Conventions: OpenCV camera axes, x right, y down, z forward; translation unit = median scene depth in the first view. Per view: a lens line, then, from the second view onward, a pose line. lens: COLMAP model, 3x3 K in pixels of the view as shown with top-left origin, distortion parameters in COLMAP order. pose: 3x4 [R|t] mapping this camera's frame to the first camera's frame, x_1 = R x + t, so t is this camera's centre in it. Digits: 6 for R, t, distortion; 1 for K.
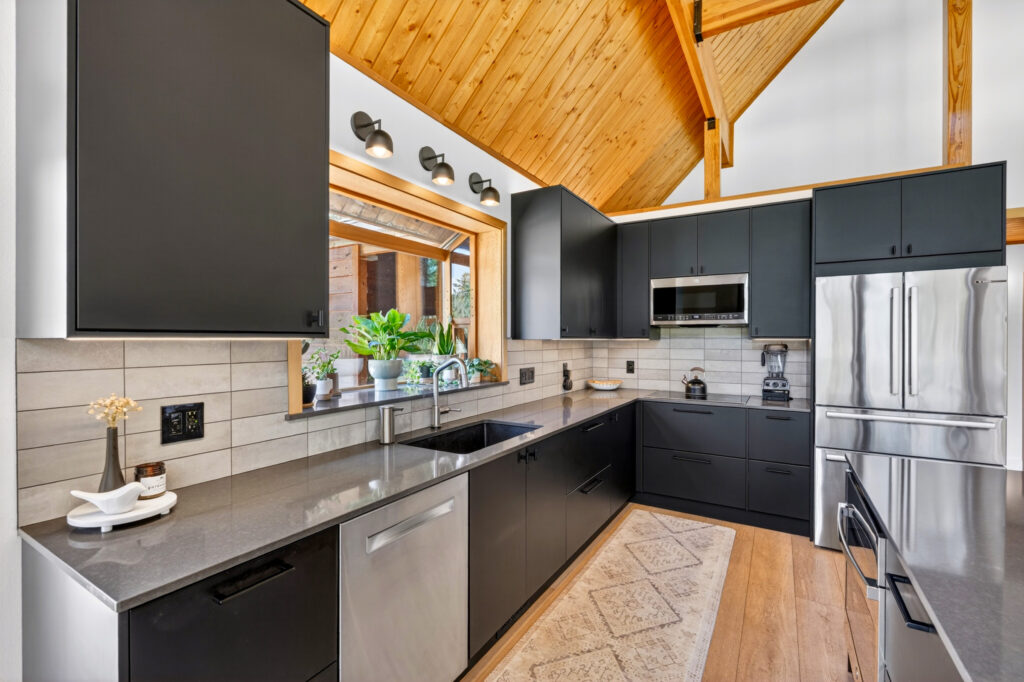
lens RADIAL K [[453.6, 0, 511.5], [0, 453.6, 342.3], [0, 0, 1]] dist [-0.010631, 0.001367]
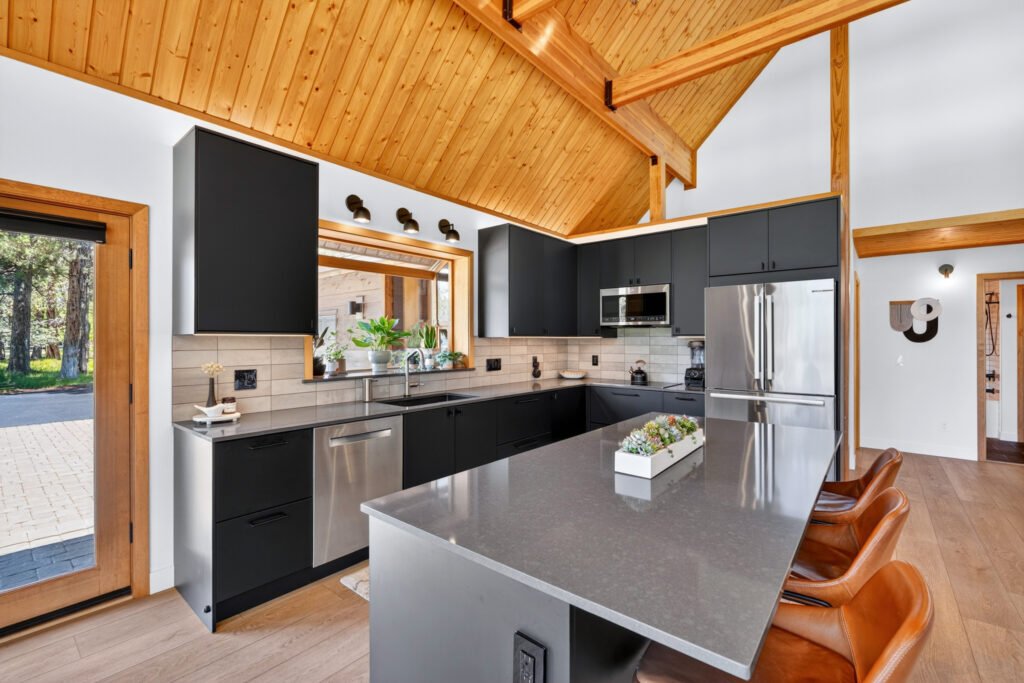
lens RADIAL K [[453.6, 0, 510.0], [0, 453.6, 338.9], [0, 0, 1]] dist [-0.010631, 0.001367]
pose [[0.989158, -0.002716, -0.146830, 0.302160], [0.001307, 0.999952, -0.009693, 0.012036], [0.146849, 0.009396, 0.989114, -0.333857]]
